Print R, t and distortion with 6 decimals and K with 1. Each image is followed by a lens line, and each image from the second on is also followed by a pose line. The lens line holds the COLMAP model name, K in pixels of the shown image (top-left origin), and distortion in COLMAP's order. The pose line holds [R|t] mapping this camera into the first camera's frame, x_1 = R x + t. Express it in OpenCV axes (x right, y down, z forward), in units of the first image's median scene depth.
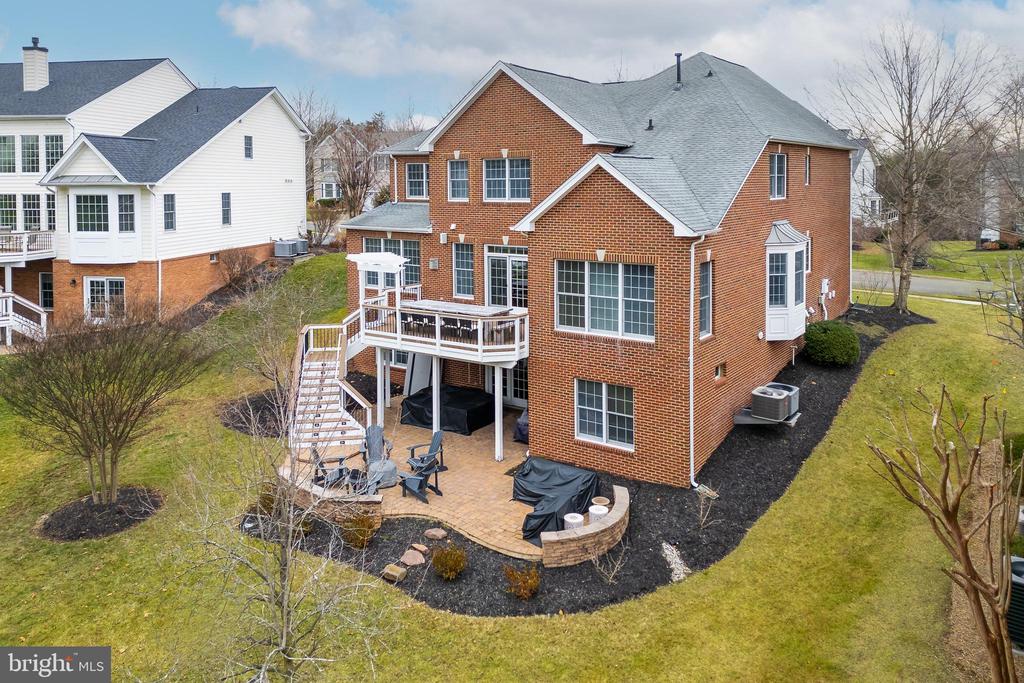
lens RADIAL K [[736.7, 0, 507.0], [0, 736.7, 232.9], [0, 0, 1]] dist [0.075697, -0.097248]
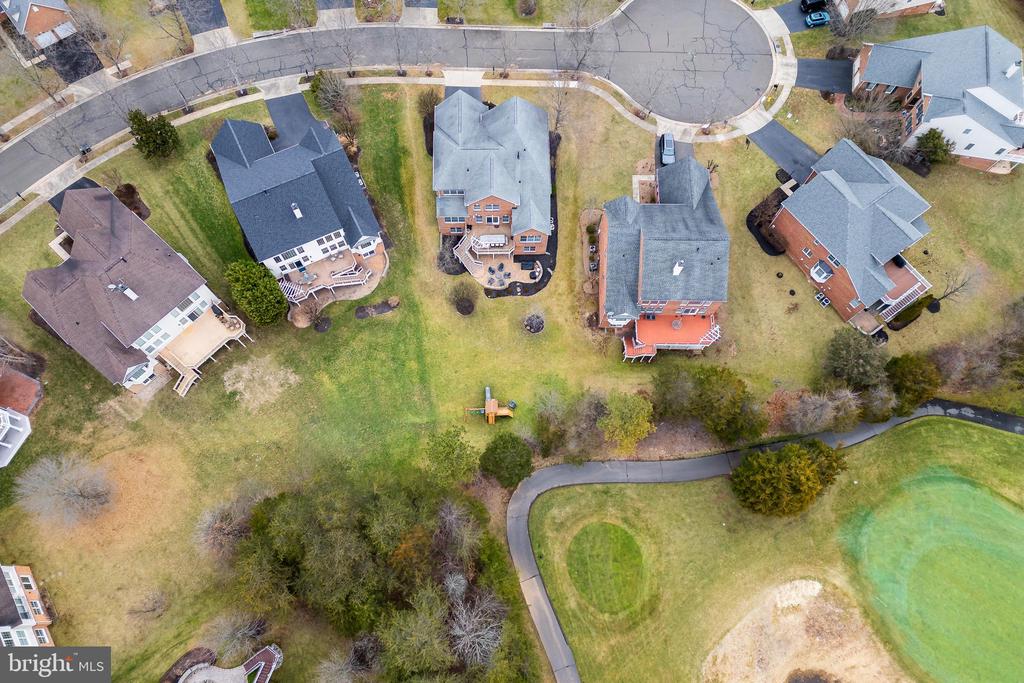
lens RADIAL K [[719.4, 0, 513.2], [0, 719.4, 362.4], [0, 0, 1]] dist [0.071161, -0.090671]
pose [[0.800141, -0.560168, 0.214443, -1.206424], [0.001371, 0.359224, 0.933251, -3.382888], [-0.599810, -0.746438, 0.288197, -0.839289]]
